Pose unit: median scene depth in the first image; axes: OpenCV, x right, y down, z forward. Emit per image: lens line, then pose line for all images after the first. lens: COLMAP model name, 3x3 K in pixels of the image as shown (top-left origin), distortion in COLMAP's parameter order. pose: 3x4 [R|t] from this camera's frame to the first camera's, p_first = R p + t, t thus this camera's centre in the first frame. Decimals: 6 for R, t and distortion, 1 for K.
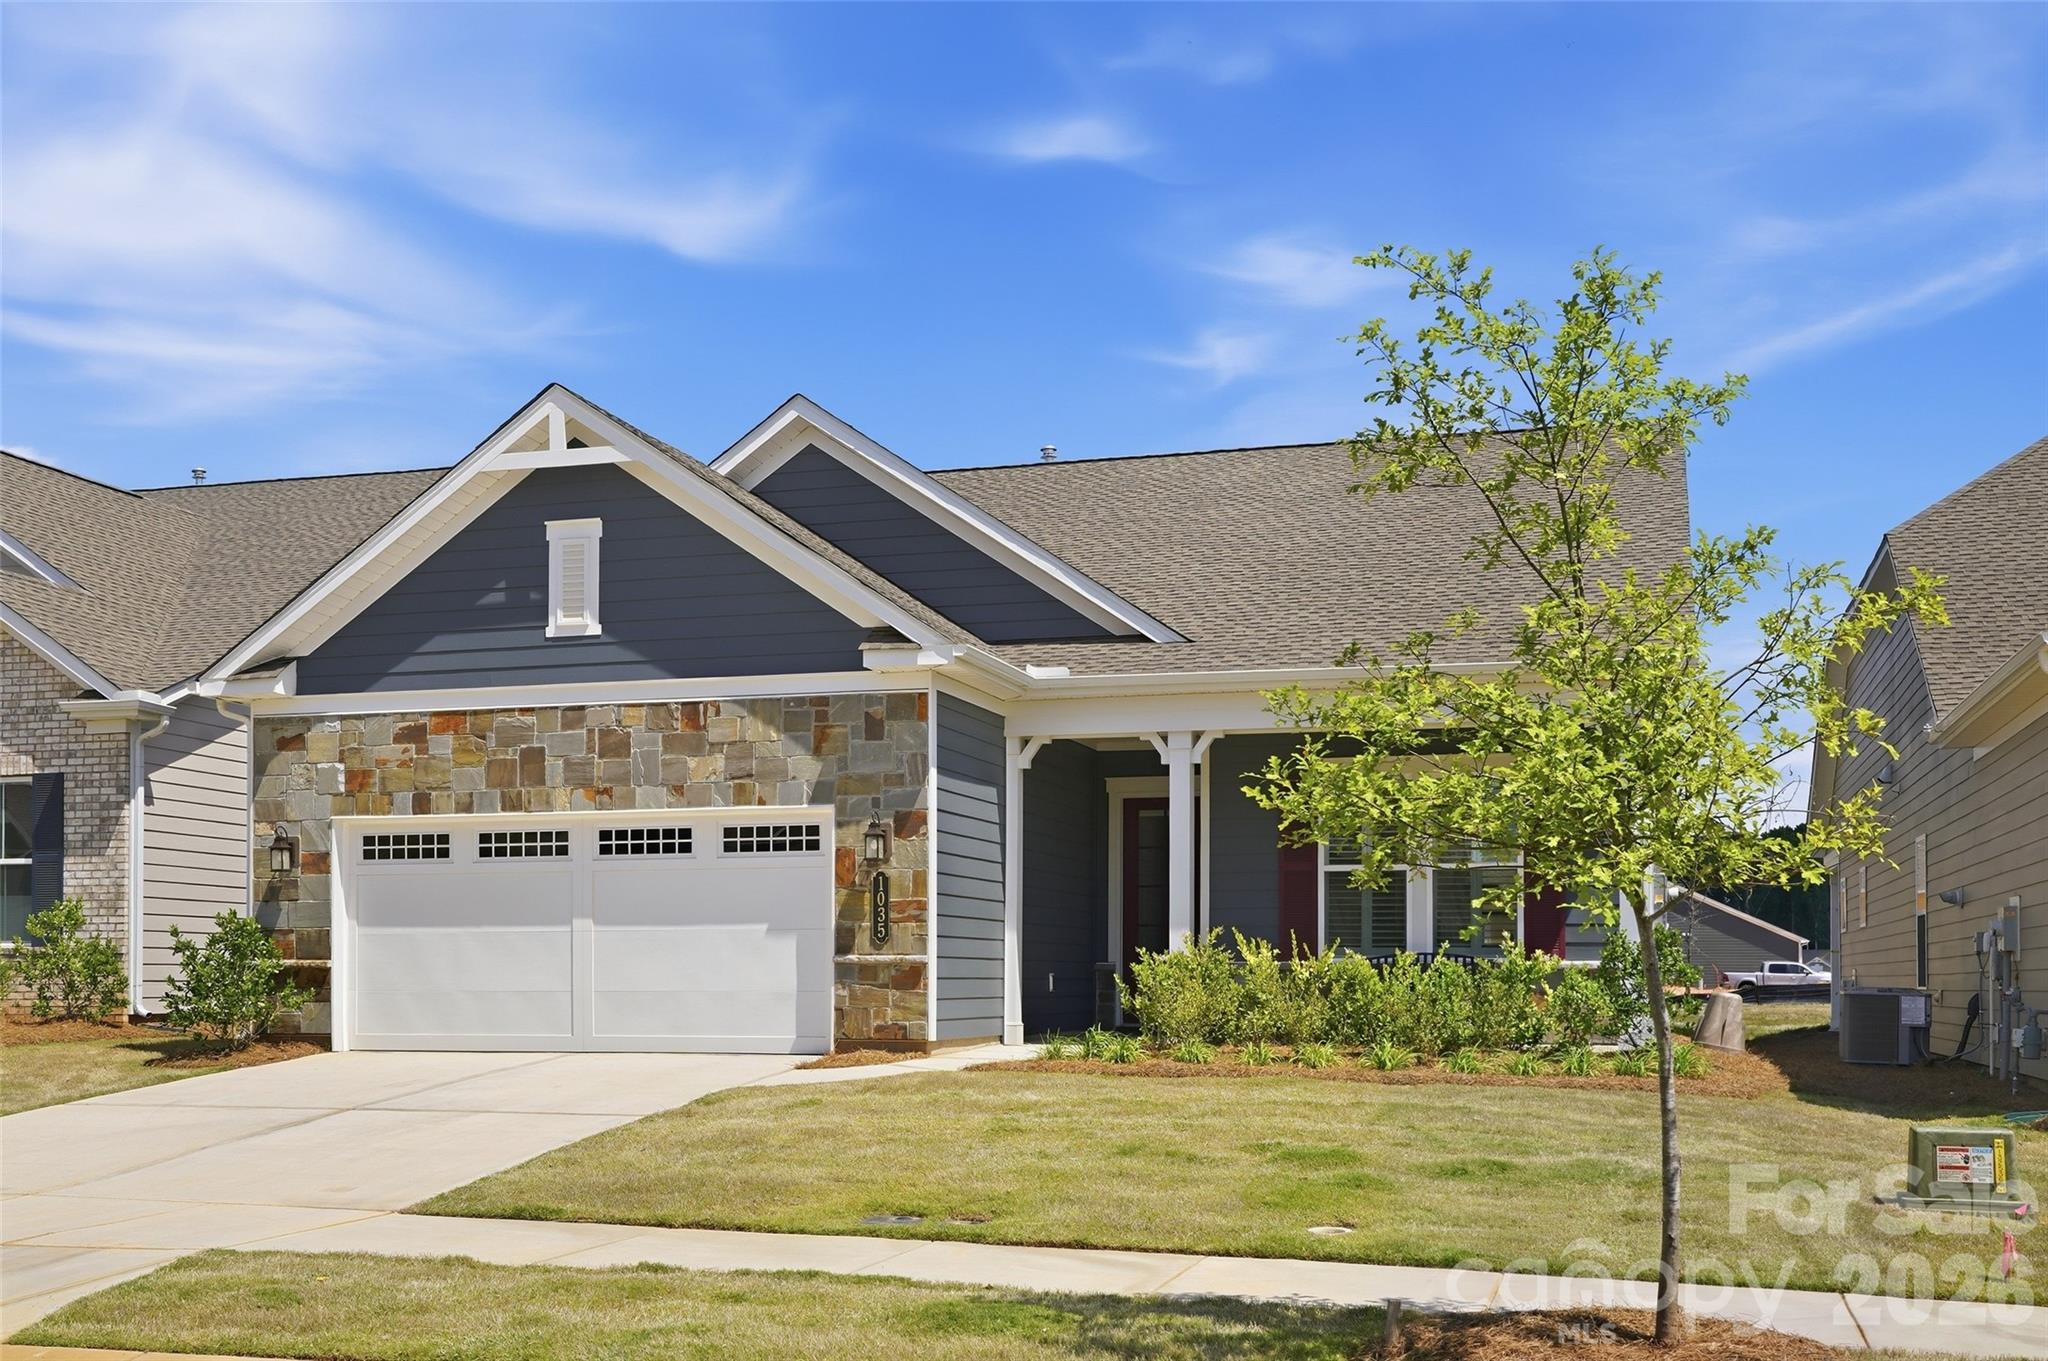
lens RADIAL K [[2057.2, 0, 1039.4], [0, 2057.2, 675.9], [0, 0, 1]] dist [-0.001561, -0.001878]
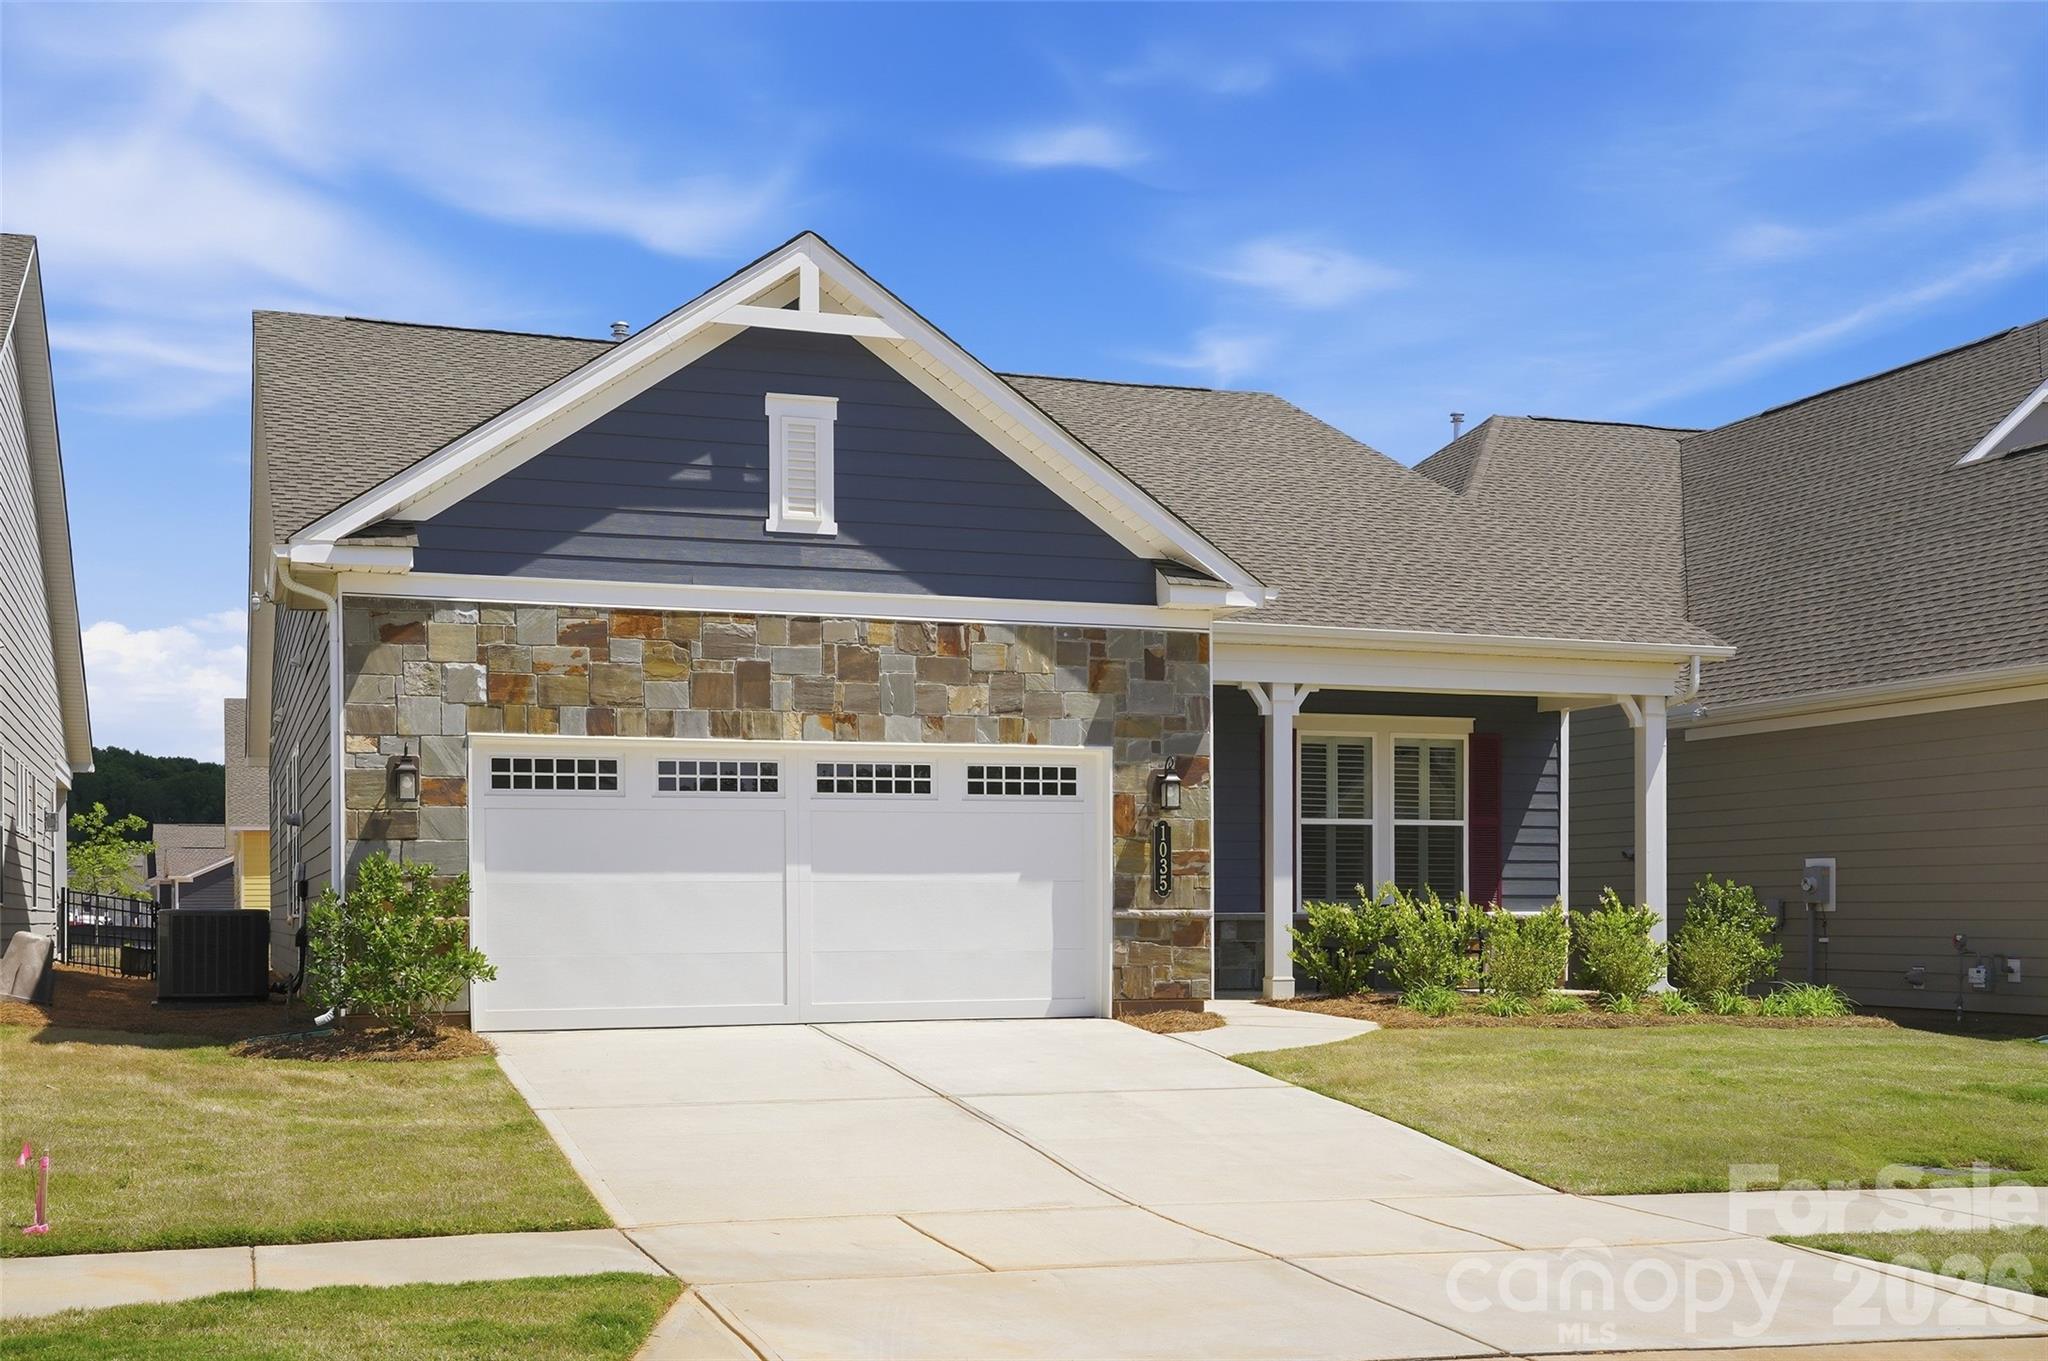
lens RADIAL K [[2223.9, 0, 1024.0], [0, 2223.9, 680.5], [0, 0, 1]] dist [0.023632, 0.008448]
pose [[0.820895, 0.056959, 0.568231, -0.670950], [-0.079103, 0.996763, 0.014362, 0.020750], [-0.565574, -0.056739, 0.822744, 0.194557]]
